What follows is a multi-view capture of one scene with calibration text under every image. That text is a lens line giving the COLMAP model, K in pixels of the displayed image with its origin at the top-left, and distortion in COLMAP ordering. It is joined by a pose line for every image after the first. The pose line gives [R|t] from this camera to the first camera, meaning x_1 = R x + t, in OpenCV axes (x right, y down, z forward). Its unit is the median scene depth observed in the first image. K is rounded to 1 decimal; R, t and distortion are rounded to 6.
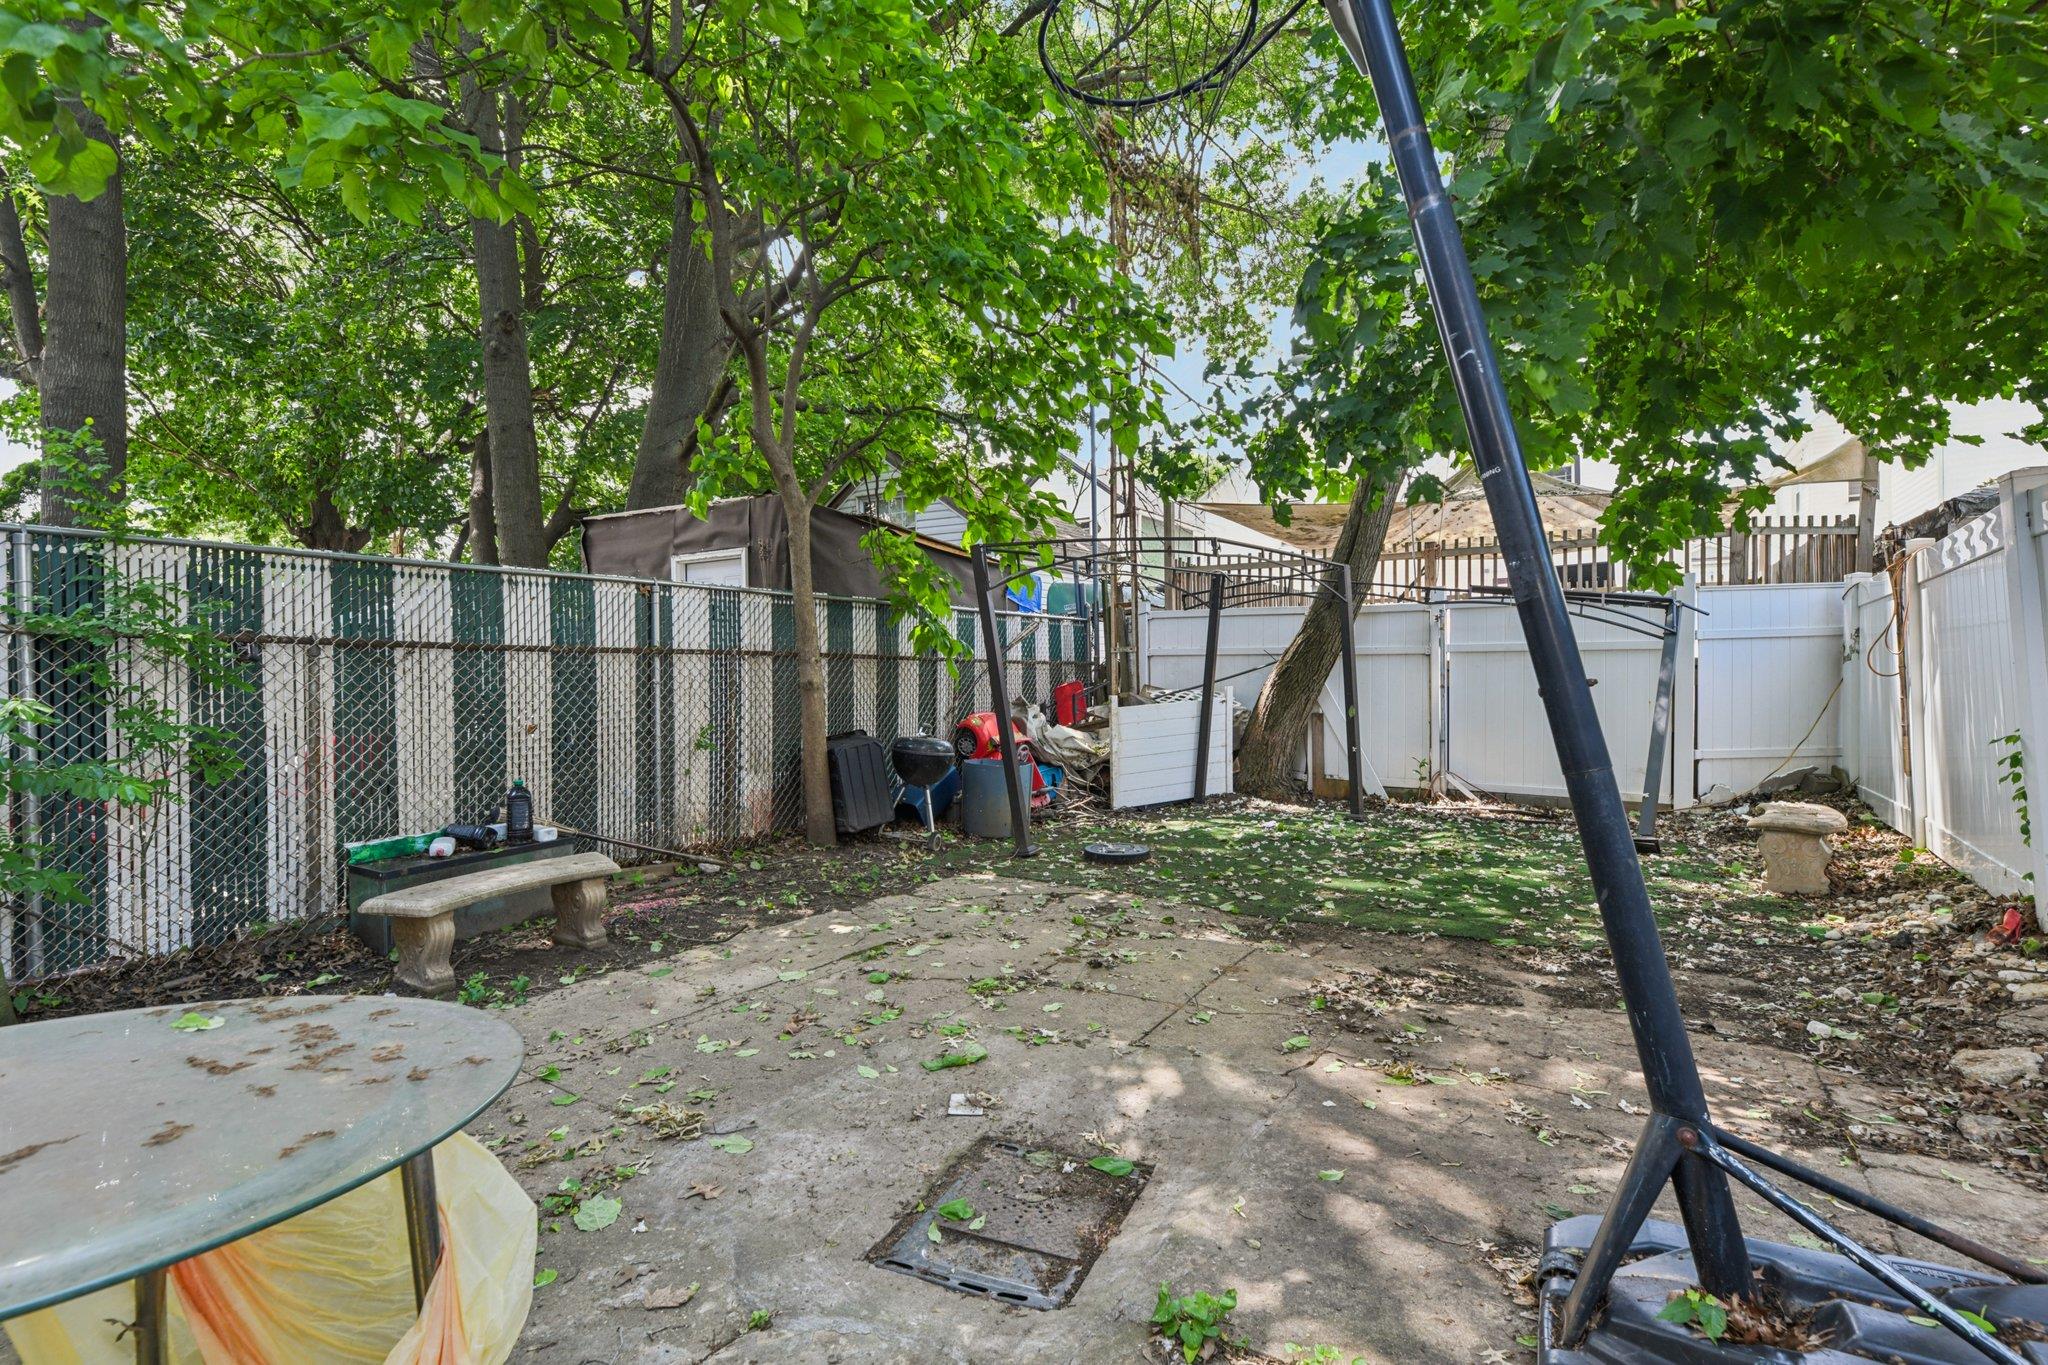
lens RADIAL K [[979.3, 0, 1029.7], [0, 979.3, 684.1], [0, 0, 1]] dist [0.003789, 0.000431]
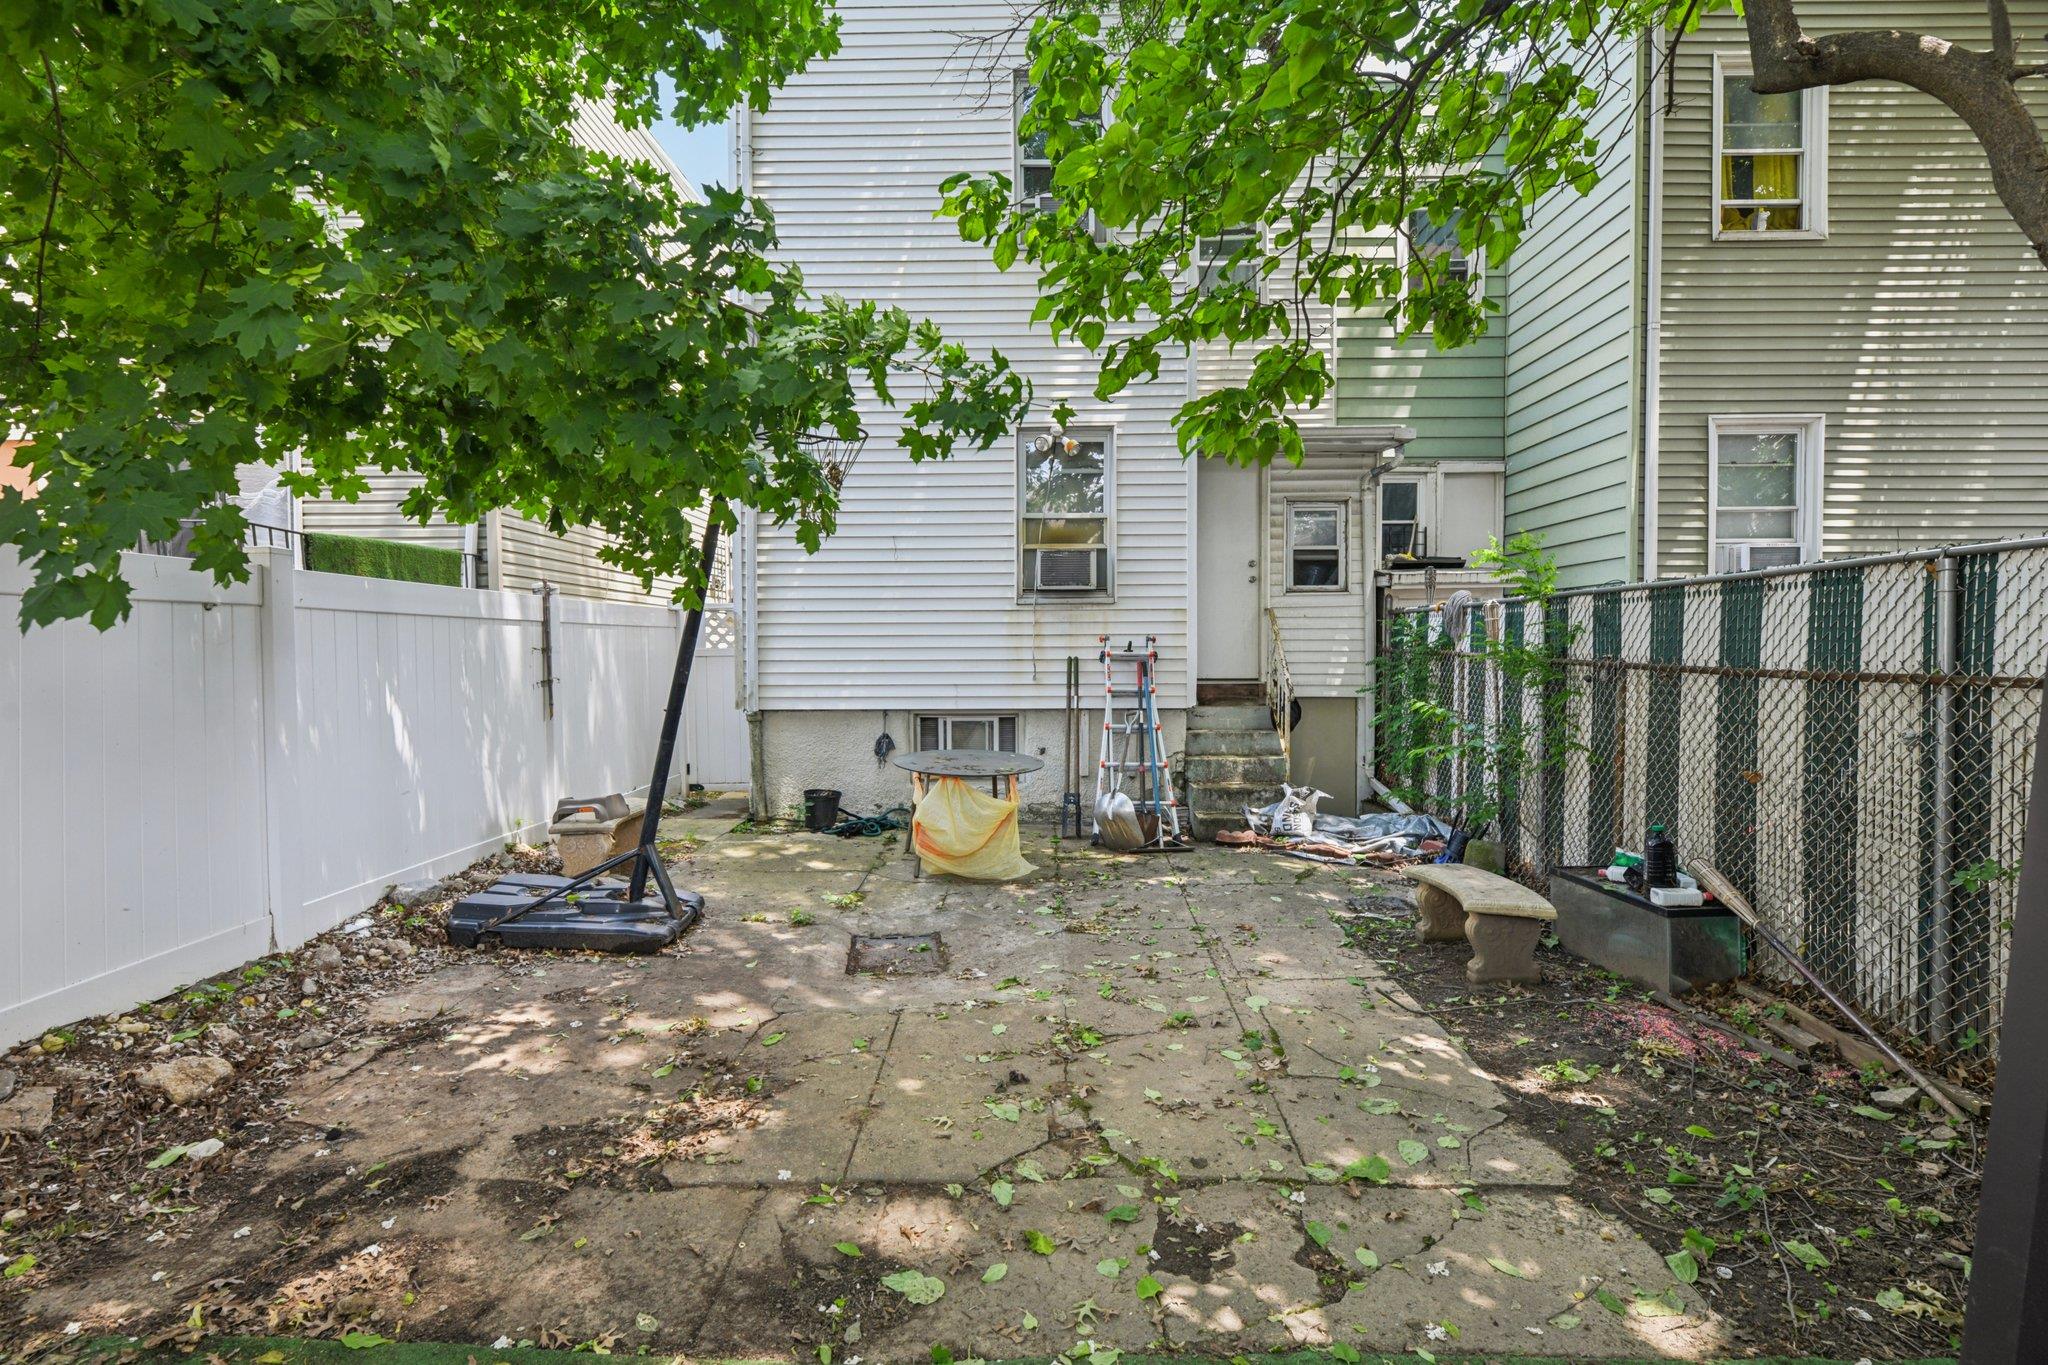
lens RADIAL K [[979.3, 0, 1028.7], [0, 979.3, 679.1], [0, 0, 1]] dist [0.003789, 0.000431]
pose [[-0.863076, 0.026360, -0.504385, 0.462888], [0.014611, 0.999522, 0.027236, -0.073632], [0.504862, 0.016138, -0.863049, 1.698485]]
